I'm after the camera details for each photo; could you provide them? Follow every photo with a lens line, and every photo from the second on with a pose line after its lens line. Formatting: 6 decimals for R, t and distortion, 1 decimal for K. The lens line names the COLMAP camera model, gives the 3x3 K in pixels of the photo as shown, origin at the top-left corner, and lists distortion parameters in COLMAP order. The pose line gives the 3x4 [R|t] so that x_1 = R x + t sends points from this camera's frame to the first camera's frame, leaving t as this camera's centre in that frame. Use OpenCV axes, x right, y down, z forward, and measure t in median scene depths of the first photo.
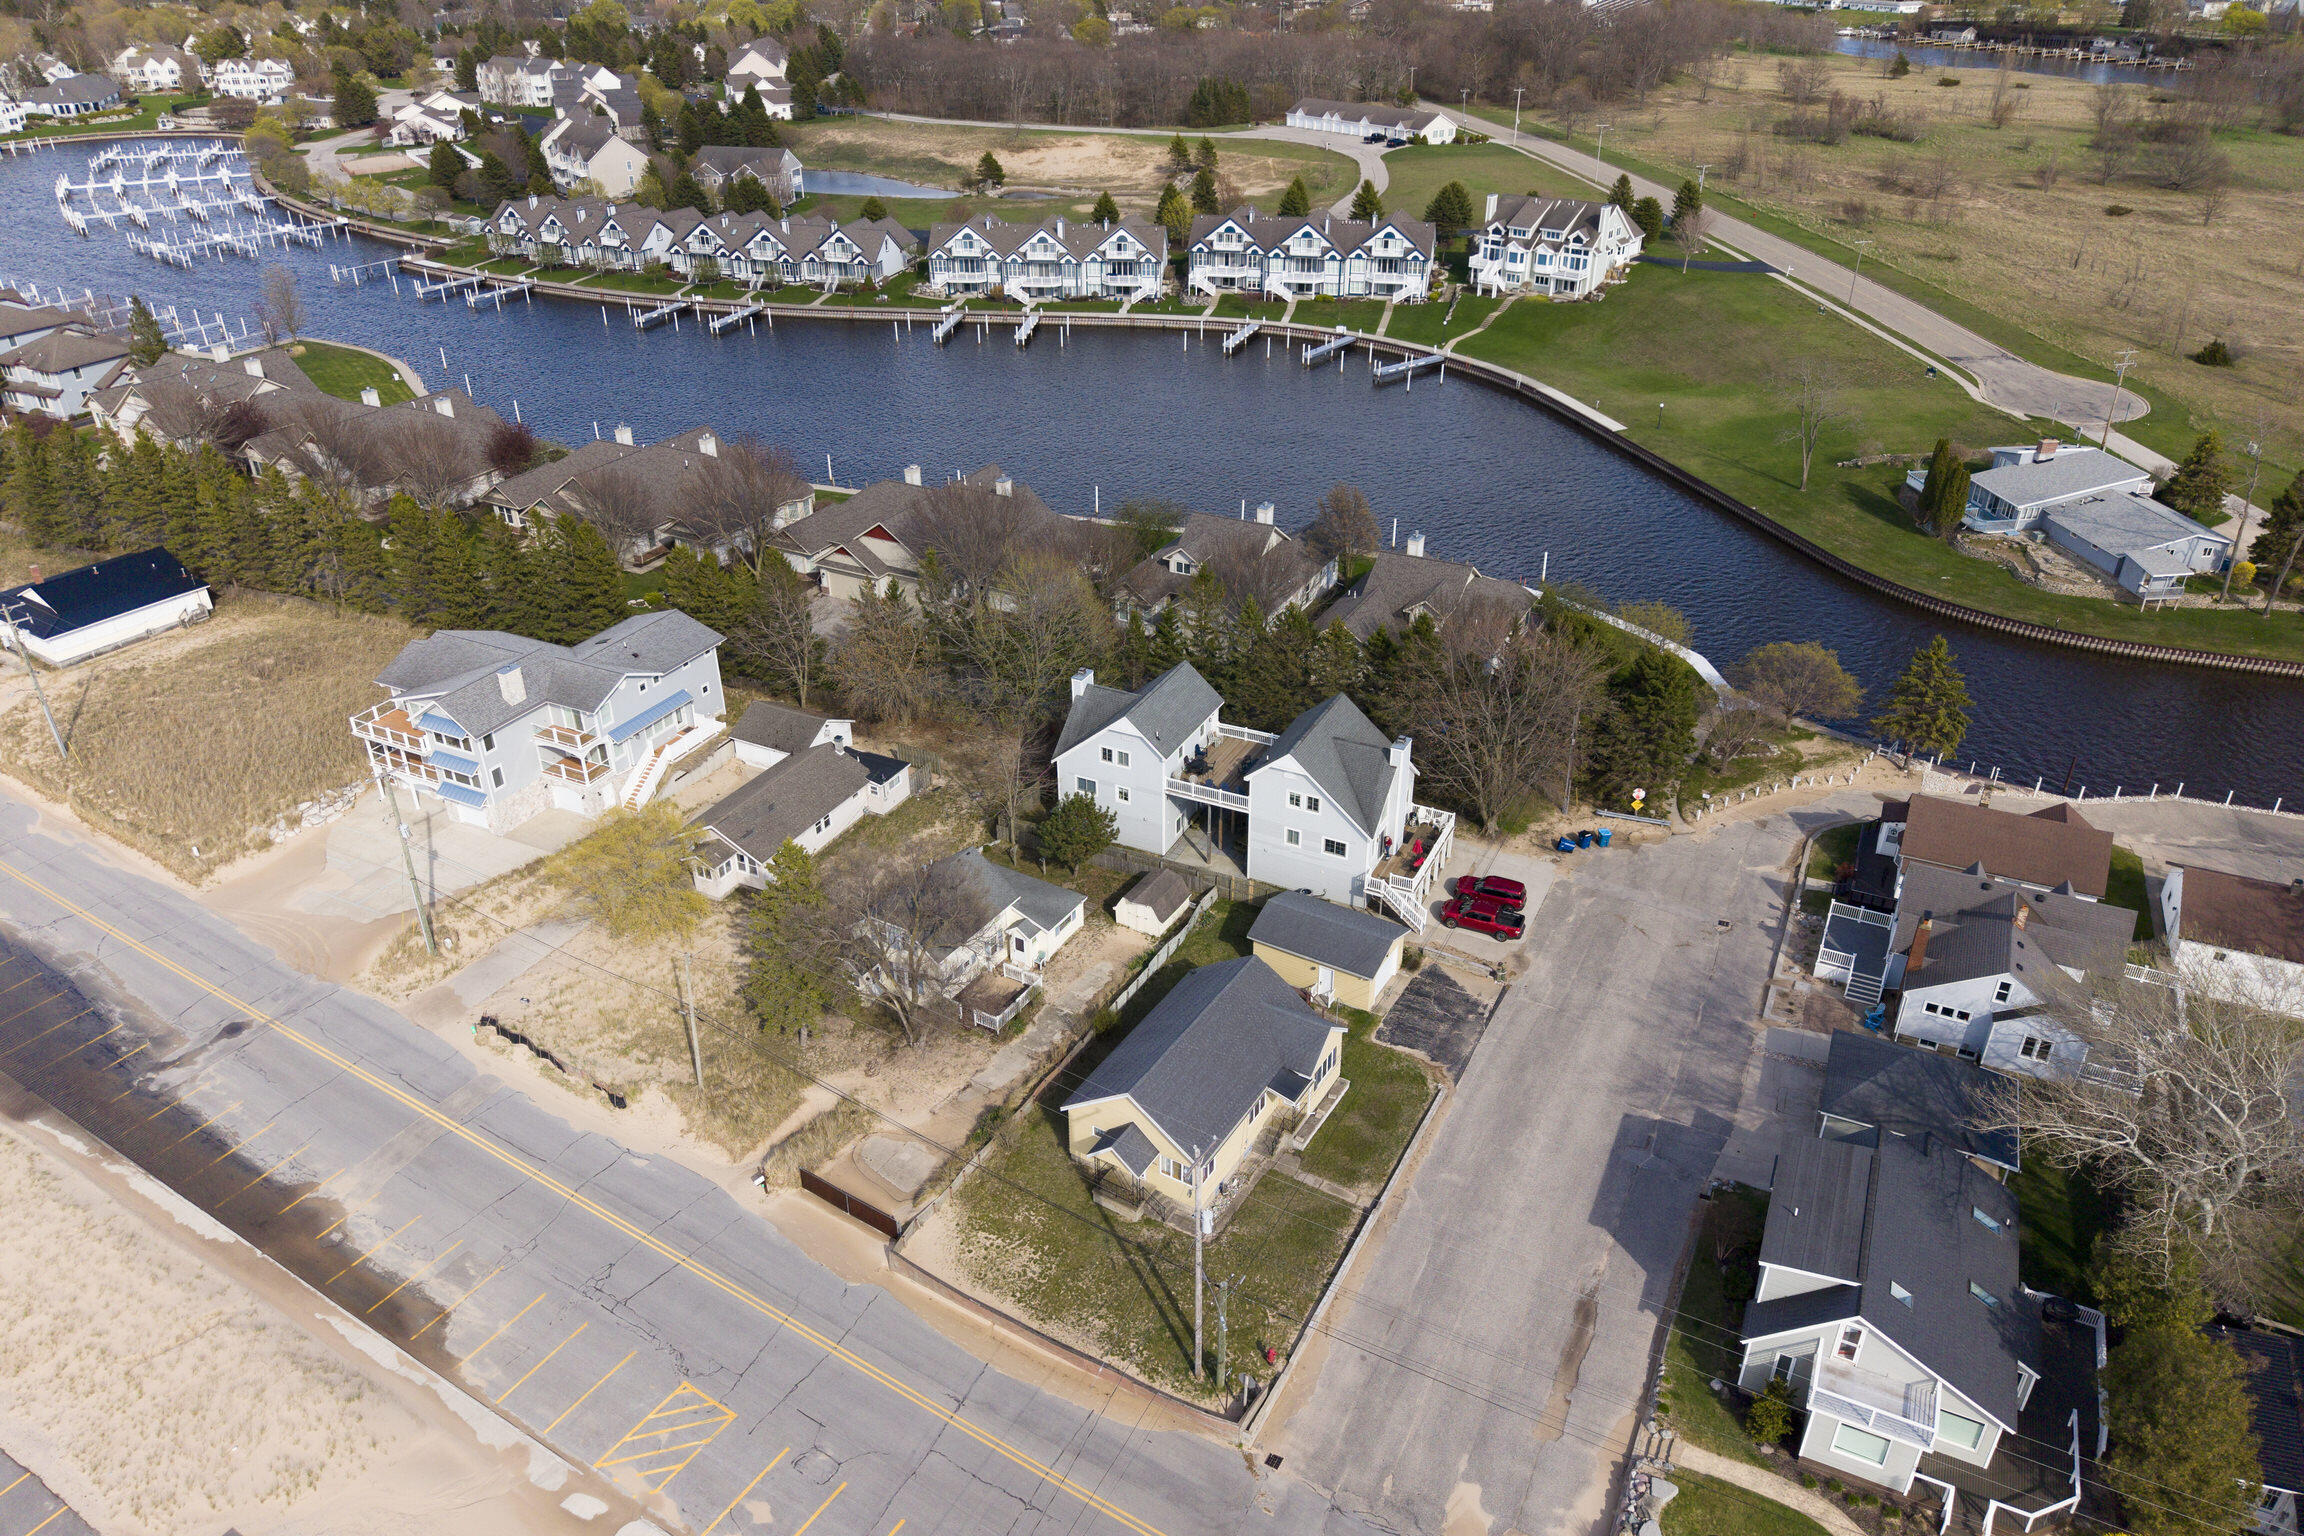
lens RADIAL K [[1522.2, 0, 1150.4], [0, 1522.2, 802.2], [0, 0, 1]] dist [0.009224, -0.002677]
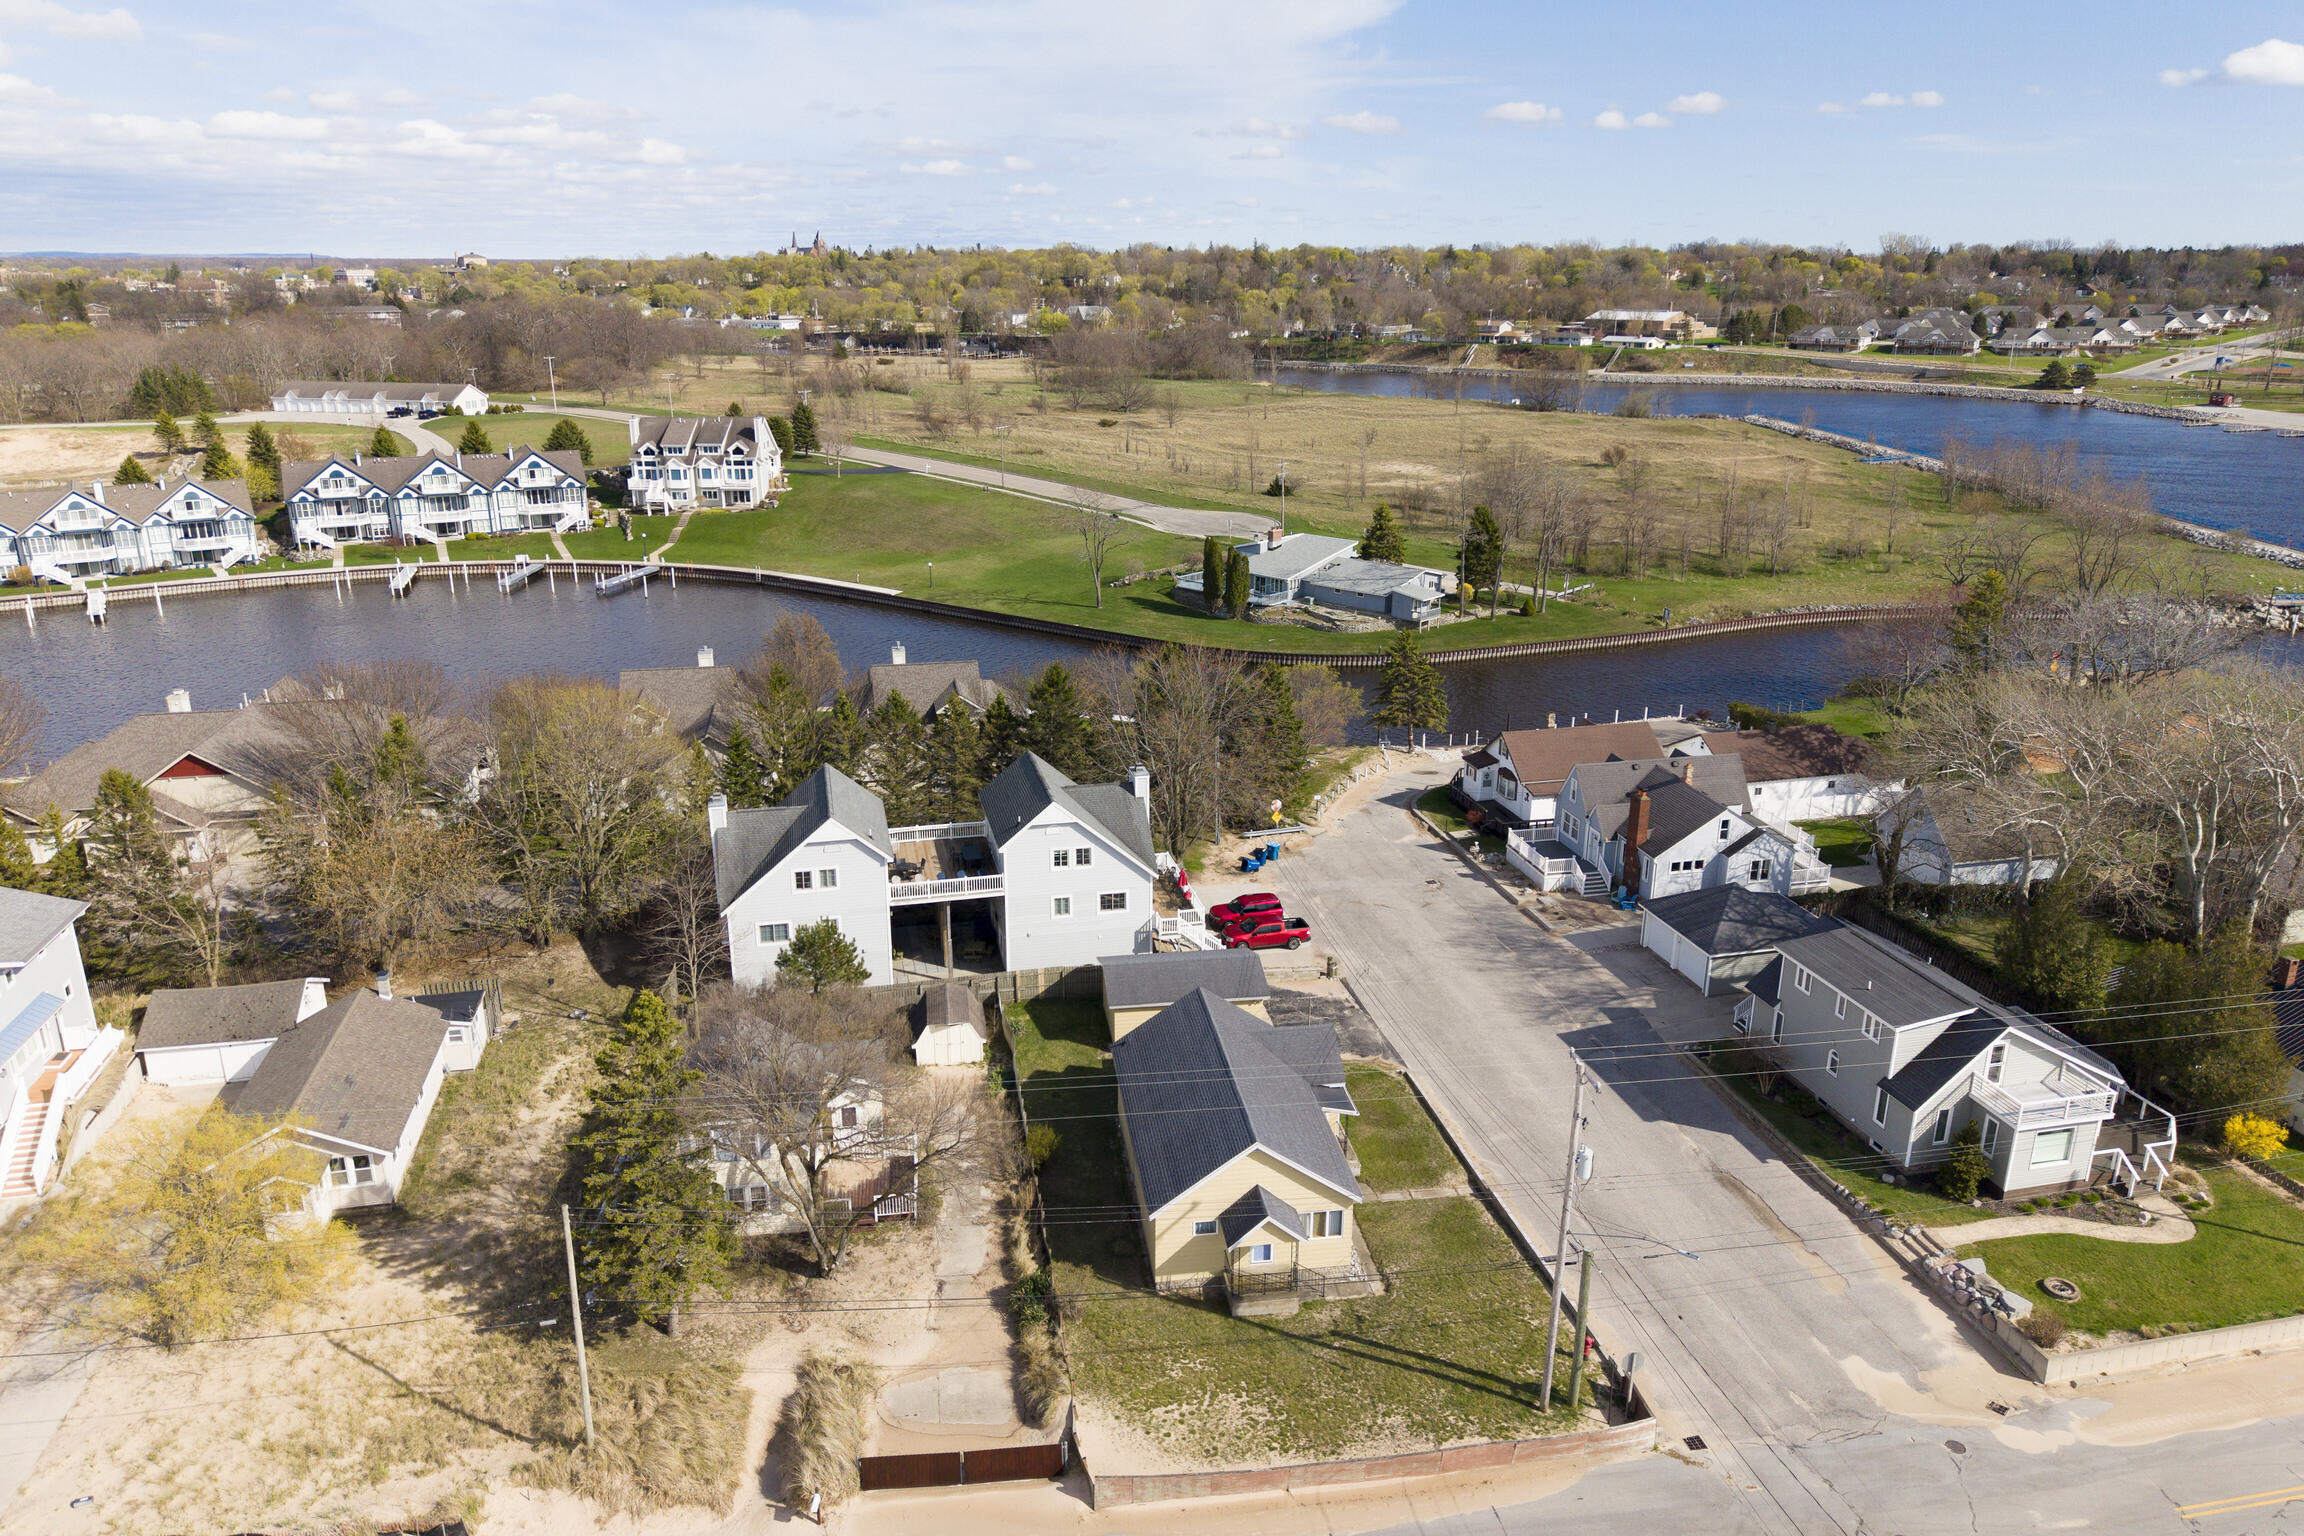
lens RADIAL K [[1539.1, 0, 1149.0], [0, 1539.1, 769.9], [0, 0, 1]] dist [0.027855, -0.031338]
pose [[0.774196, -0.189417, 0.603938, -0.154139], [0.319355, 0.940711, -0.114344, 0.026859], [-0.546473, 0.281395, 0.788786, 0.112014]]
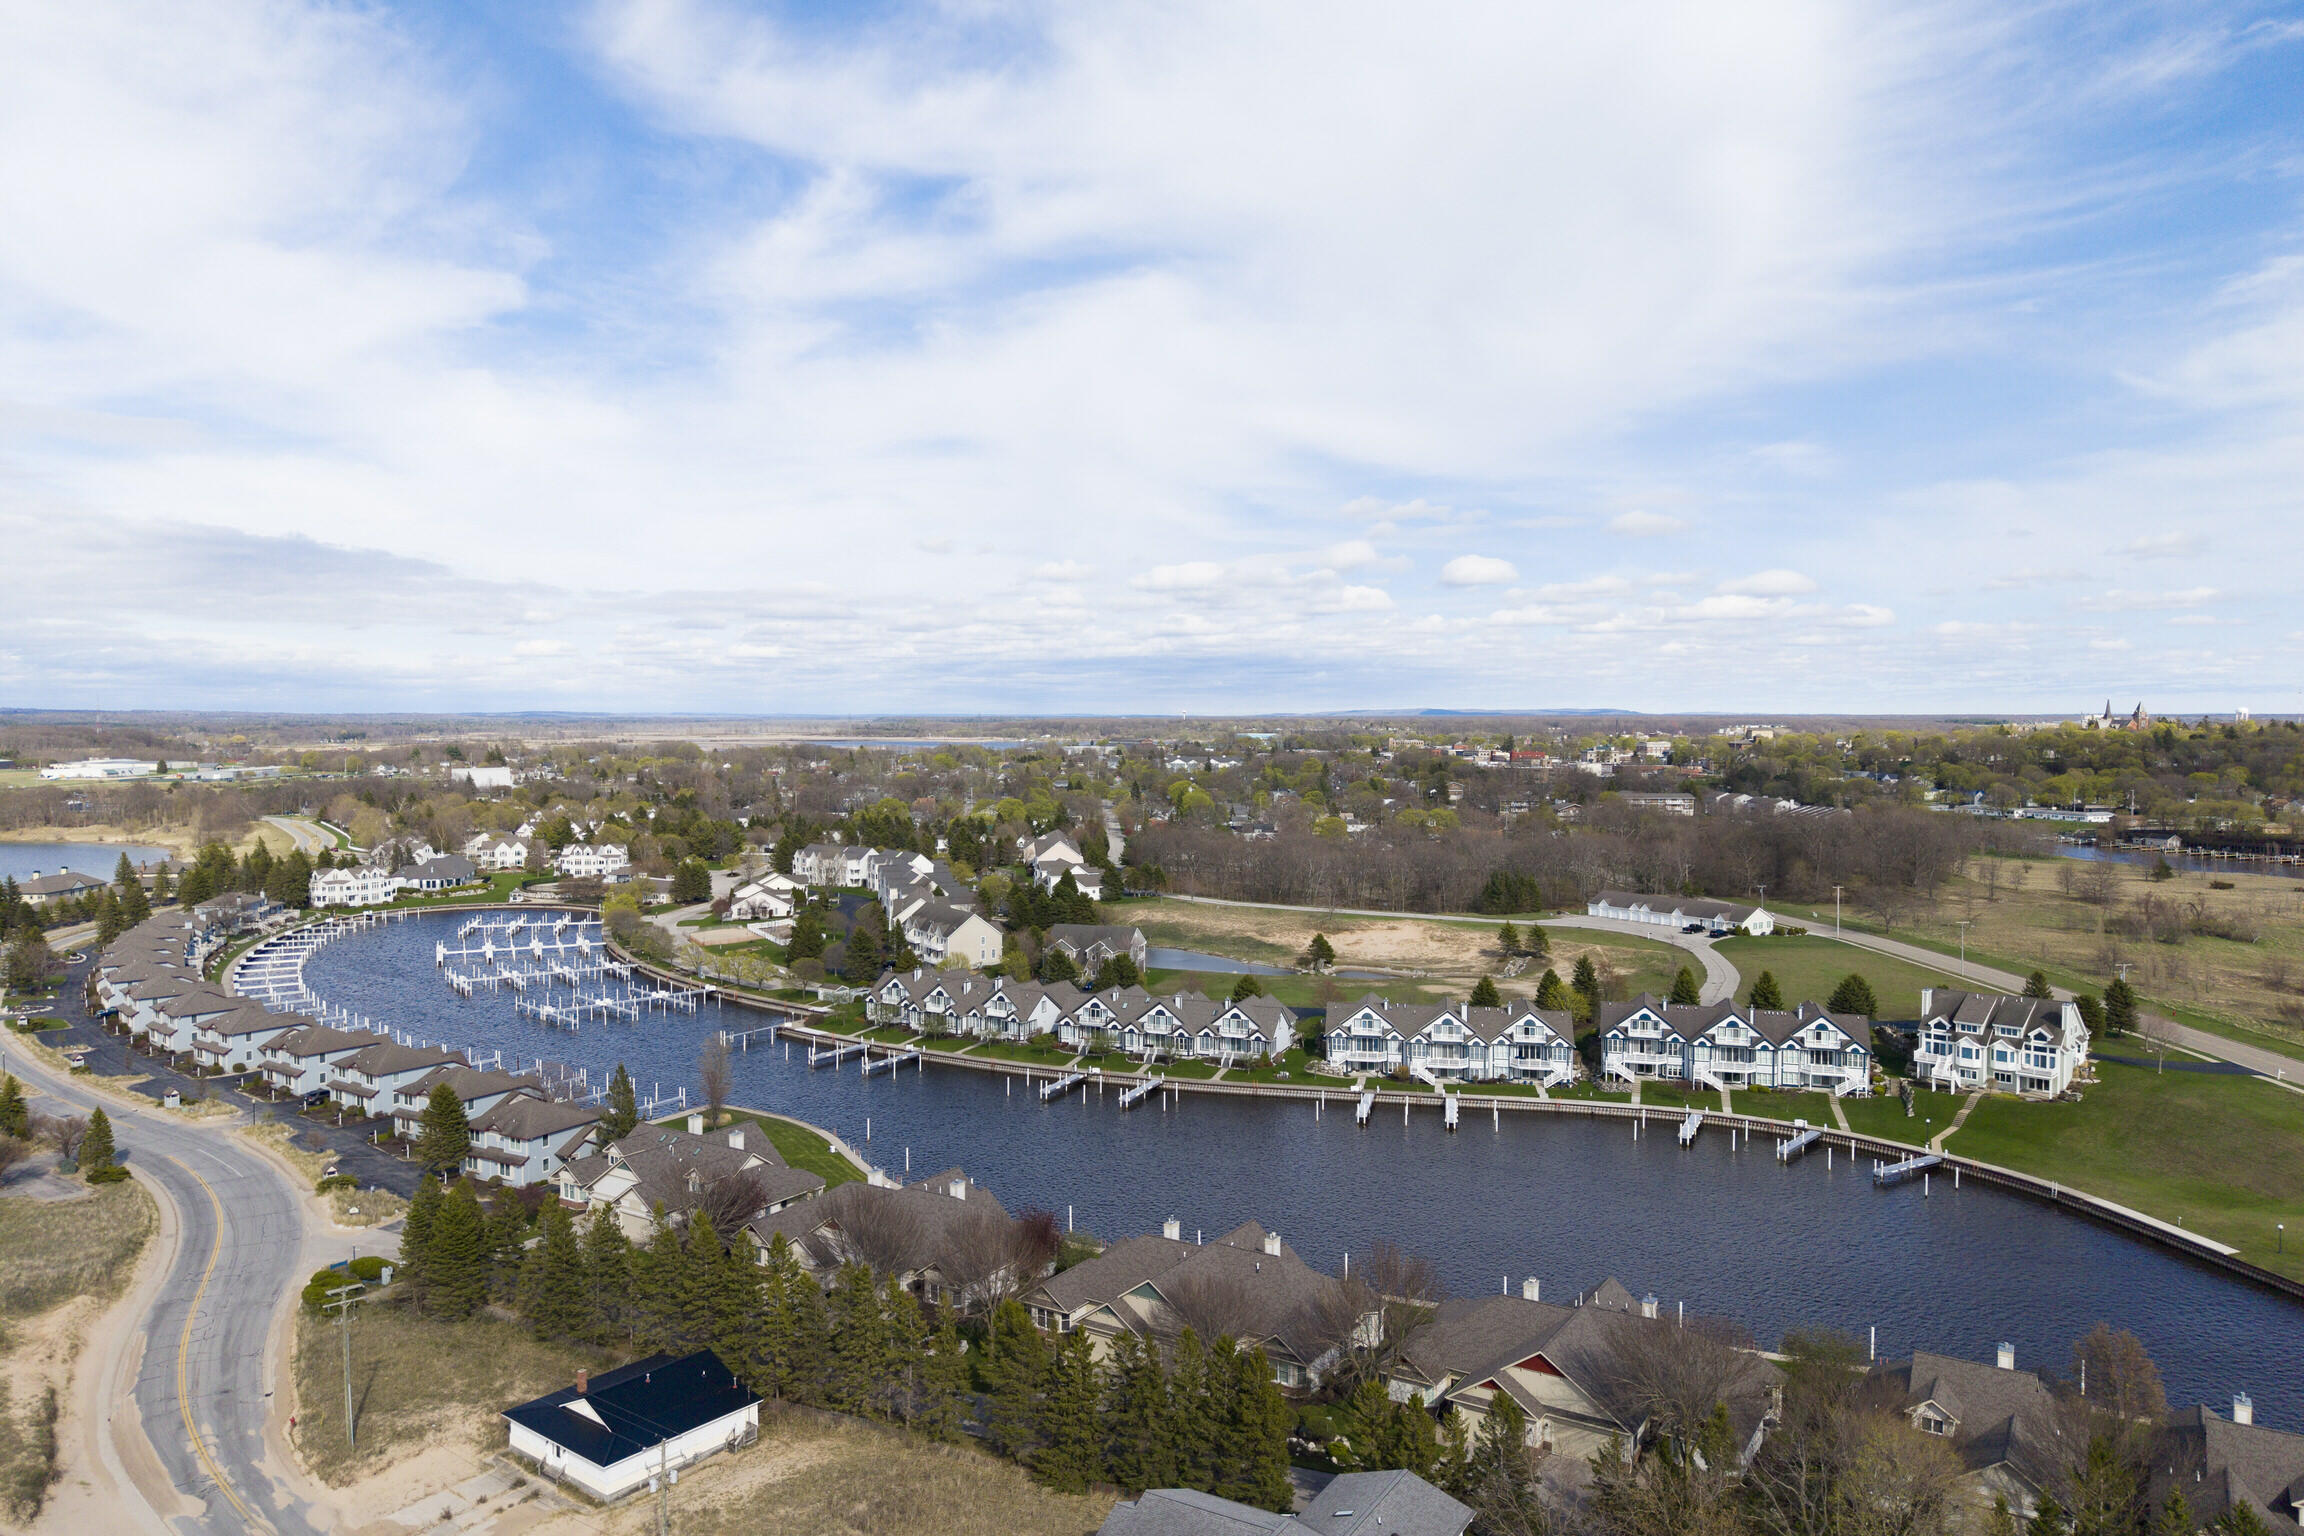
lens RADIAL K [[1539.1, 0, 1149.0], [0, 1539.1, 769.9], [0, 0, 1]] dist [0.027855, -0.031338]
pose [[0.996707, 0.008333, -0.080654, -0.189621], [-0.046185, 0.875922, -0.480238, -0.024644], [0.066645, 0.482382, 0.873422, 0.037904]]
